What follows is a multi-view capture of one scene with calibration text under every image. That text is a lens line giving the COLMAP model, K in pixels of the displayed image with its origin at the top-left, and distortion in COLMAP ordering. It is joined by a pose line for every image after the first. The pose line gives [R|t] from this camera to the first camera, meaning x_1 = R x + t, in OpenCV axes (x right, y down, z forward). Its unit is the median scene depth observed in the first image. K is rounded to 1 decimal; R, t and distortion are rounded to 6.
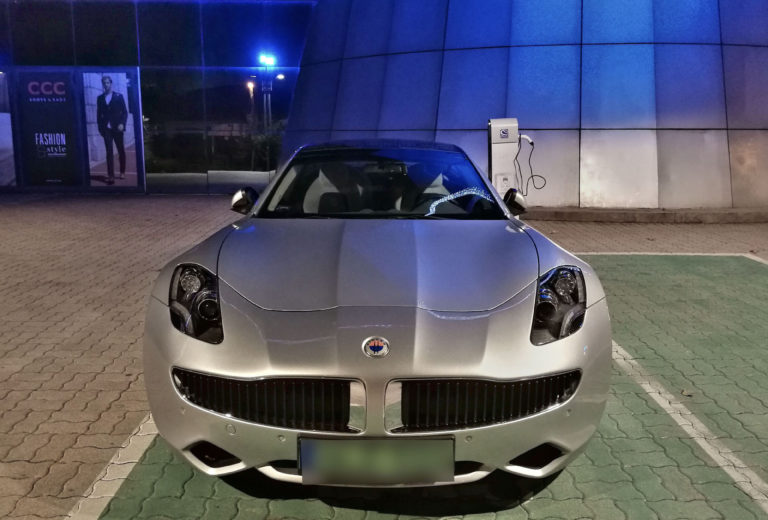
lens RADIAL K [[601.3, 0, 384.0], [0, 601.3, 260.0], [0, 0, 1]] dist [0.002616, -0.005538]
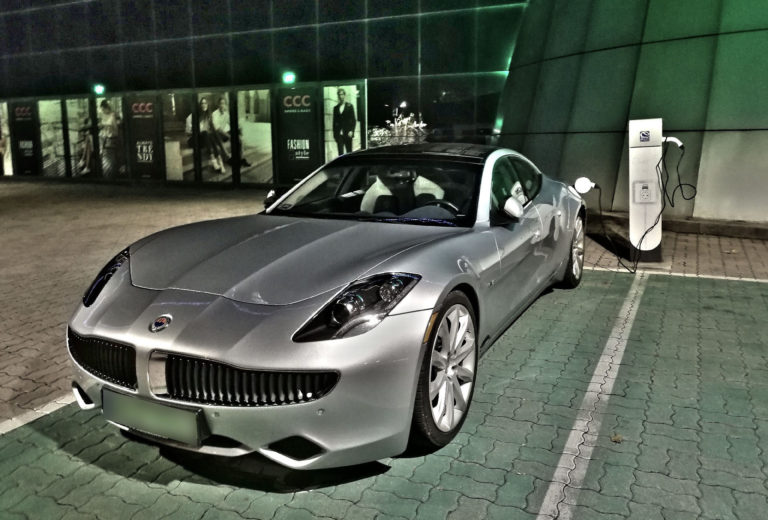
lens RADIAL K [[601.3, 0, 384.0], [0, 601.3, 260.0], [0, 0, 1]] dist [0.002616, -0.005538]
pose [[0.899511, 0.076756, -0.430103, 0.169583], [-0.078973, 0.996796, 0.012724, -0.005636], [0.429702, 0.022522, 0.902690, 0.022413]]
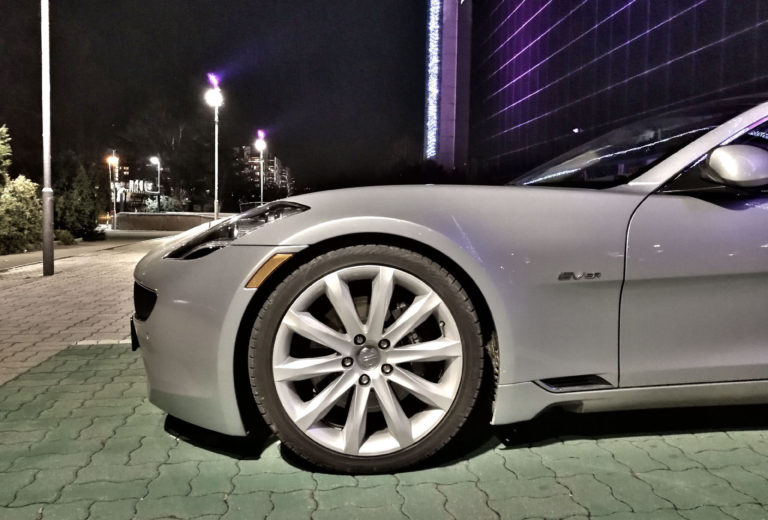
lens RADIAL K [[601.3, 0, 384.0], [0, 601.3, 260.0], [0, 0, 1]] dist [0.002616, -0.005538]
pose [[0.124003, 0.079022, -0.989130, 0.255790], [-0.207159, 0.976920, 0.052076, 0.004170], [0.970417, 0.198449, 0.137511, 0.249165]]
